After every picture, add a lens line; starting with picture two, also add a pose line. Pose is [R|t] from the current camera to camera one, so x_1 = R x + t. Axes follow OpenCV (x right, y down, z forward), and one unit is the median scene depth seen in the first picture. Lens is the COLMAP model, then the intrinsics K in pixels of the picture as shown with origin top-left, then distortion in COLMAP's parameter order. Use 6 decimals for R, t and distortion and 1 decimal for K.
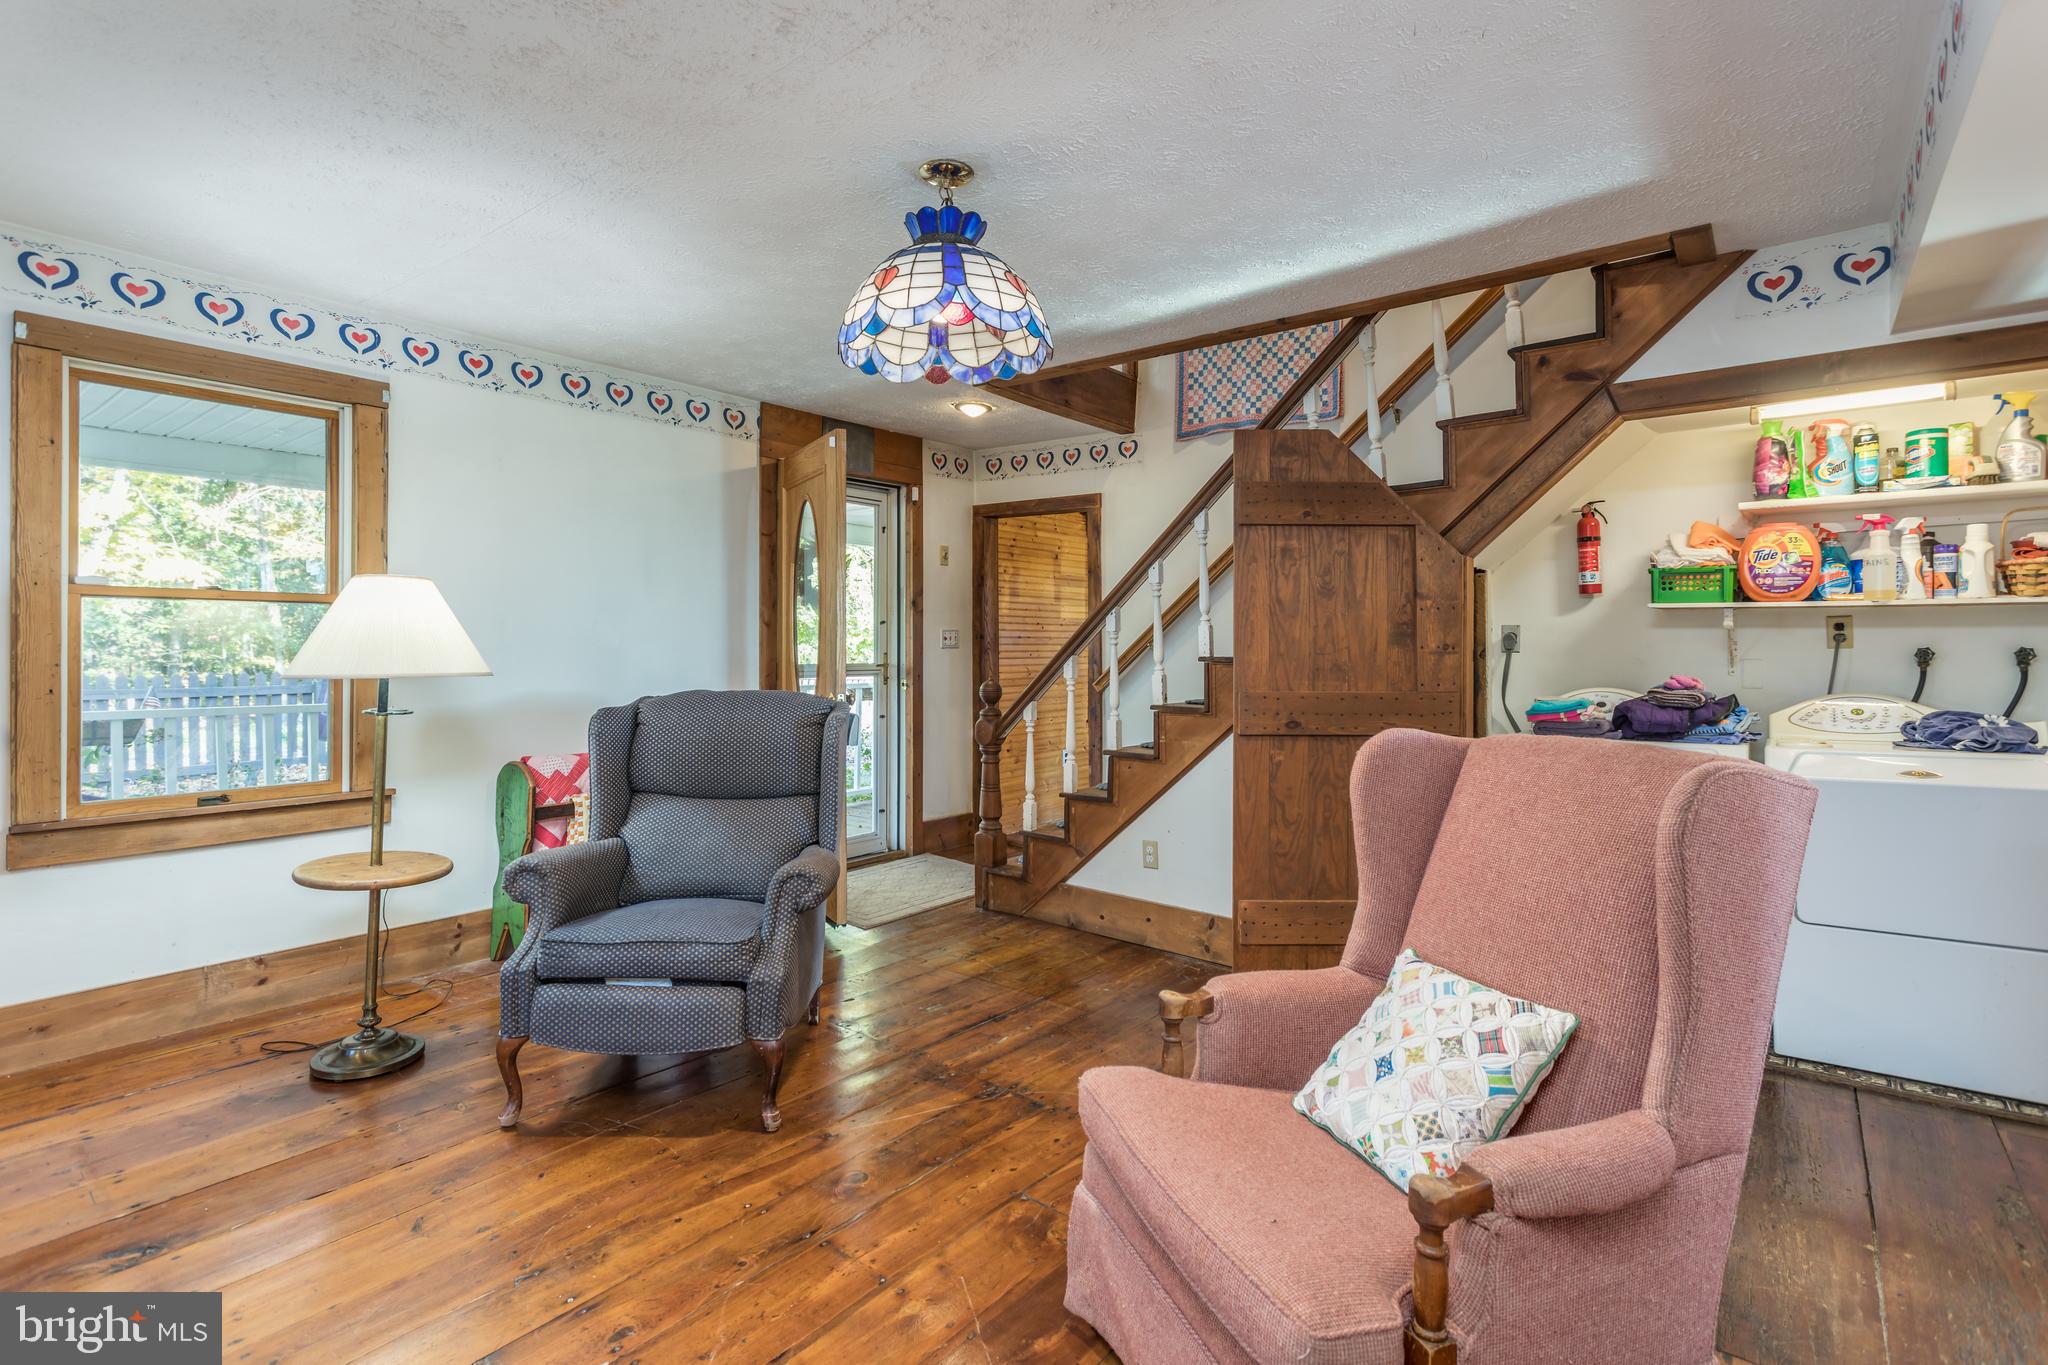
lens RADIAL K [[1031.9, 0, 1018.3], [0, 1031.9, 639.9], [0, 0, 1]] dist [-0.000668, 0.002650]
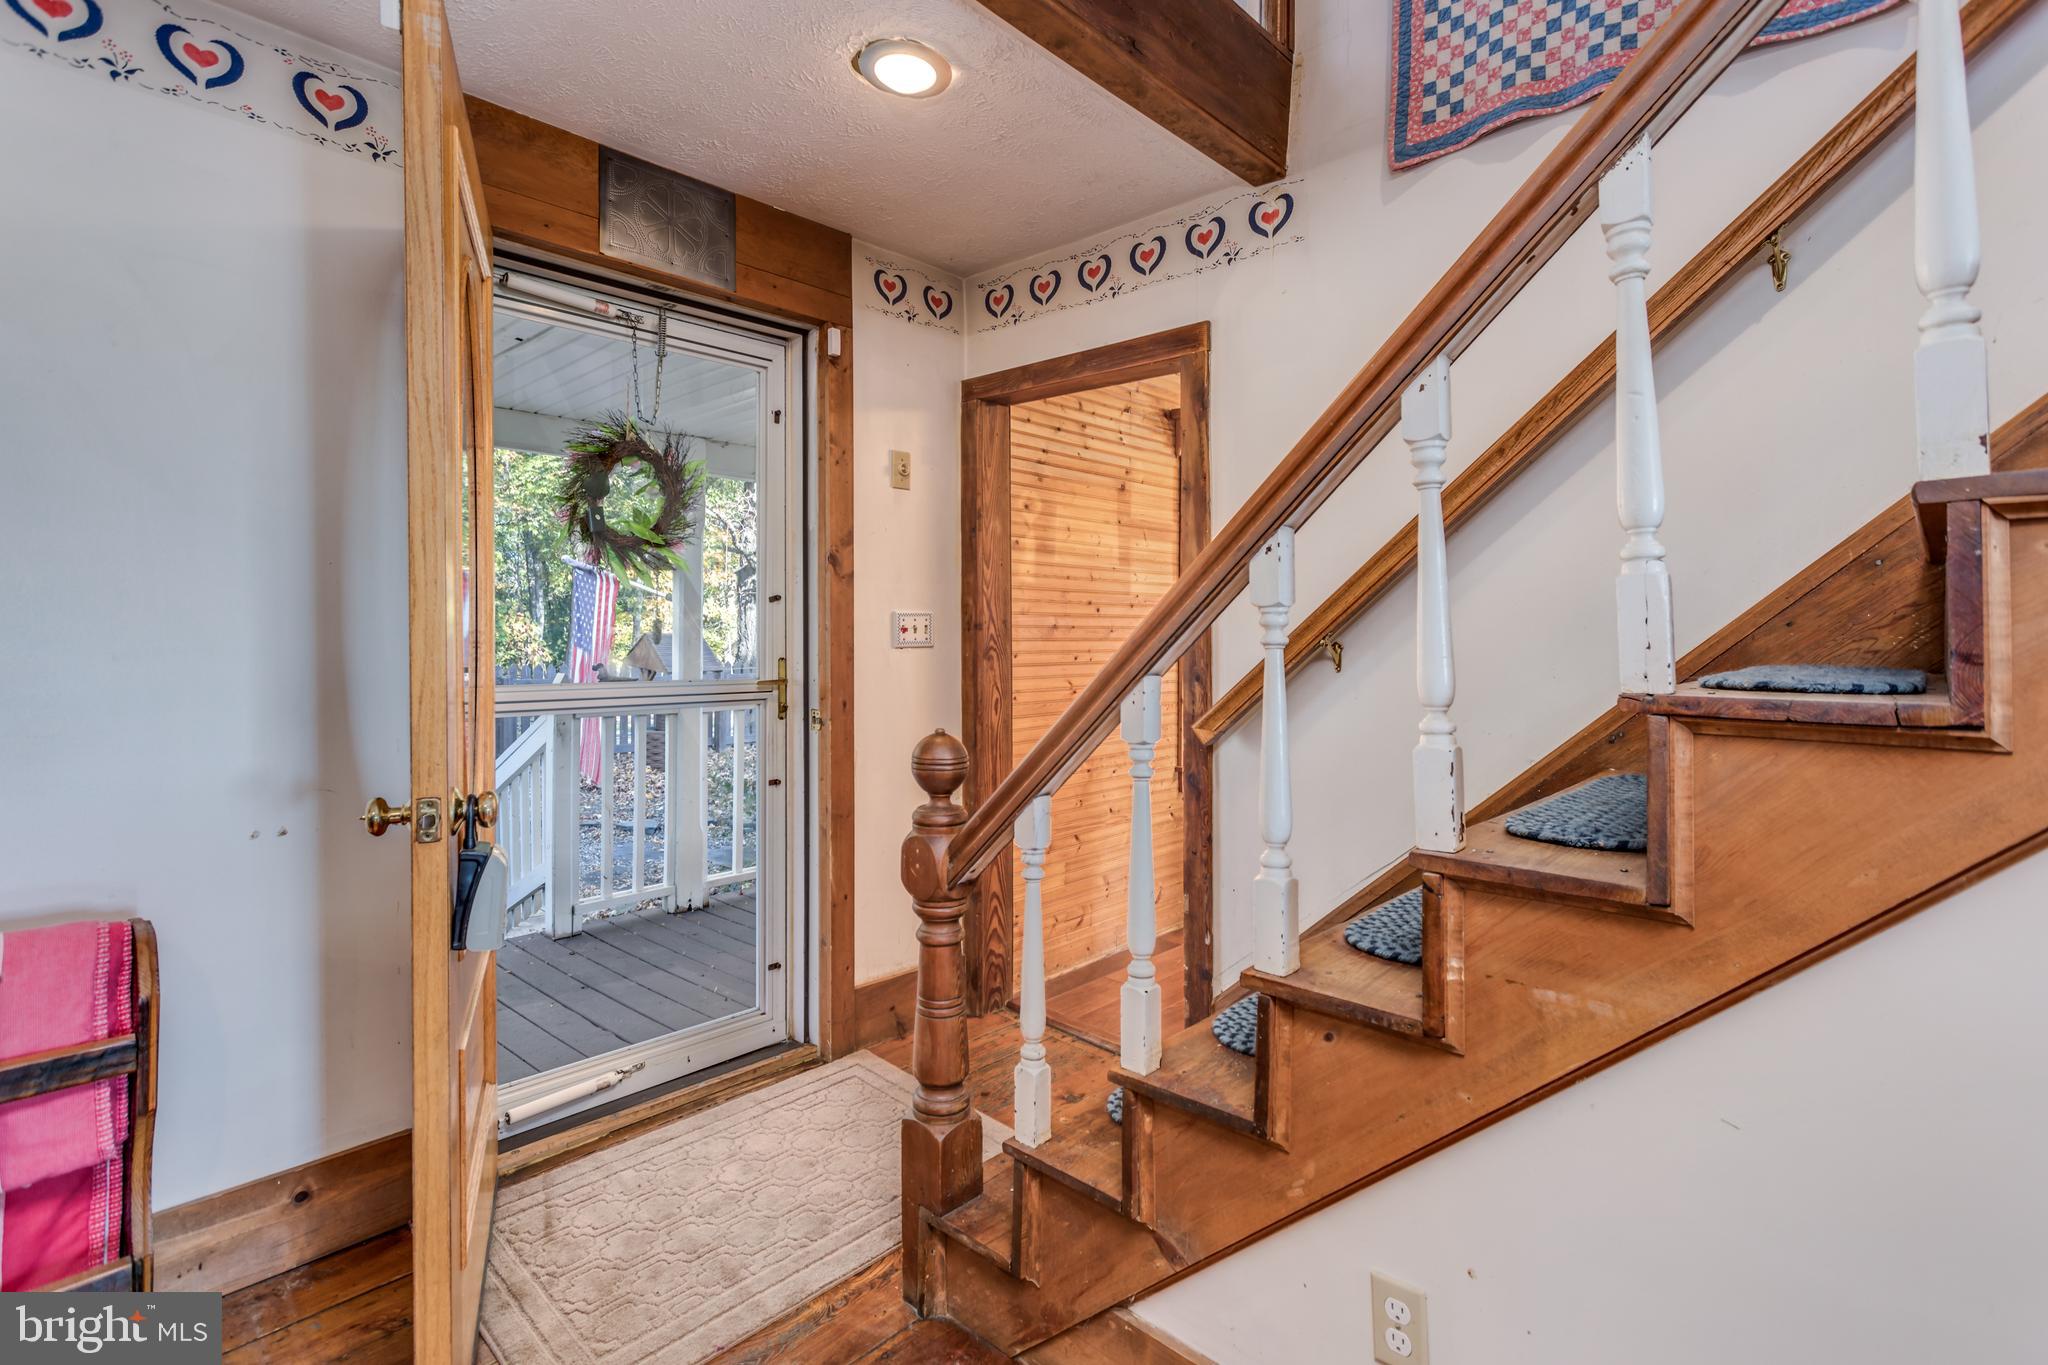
lens RADIAL K [[1031.9, 0, 1018.3], [0, 1031.9, 639.9], [0, 0, 1]] dist [-0.000668, 0.002650]
pose [[0.996968, -0.000256, -0.077818, 0.028423], [0.000915, 0.999964, 0.008433, -0.000425], [0.077813, -0.008479, 0.996932, 0.502930]]
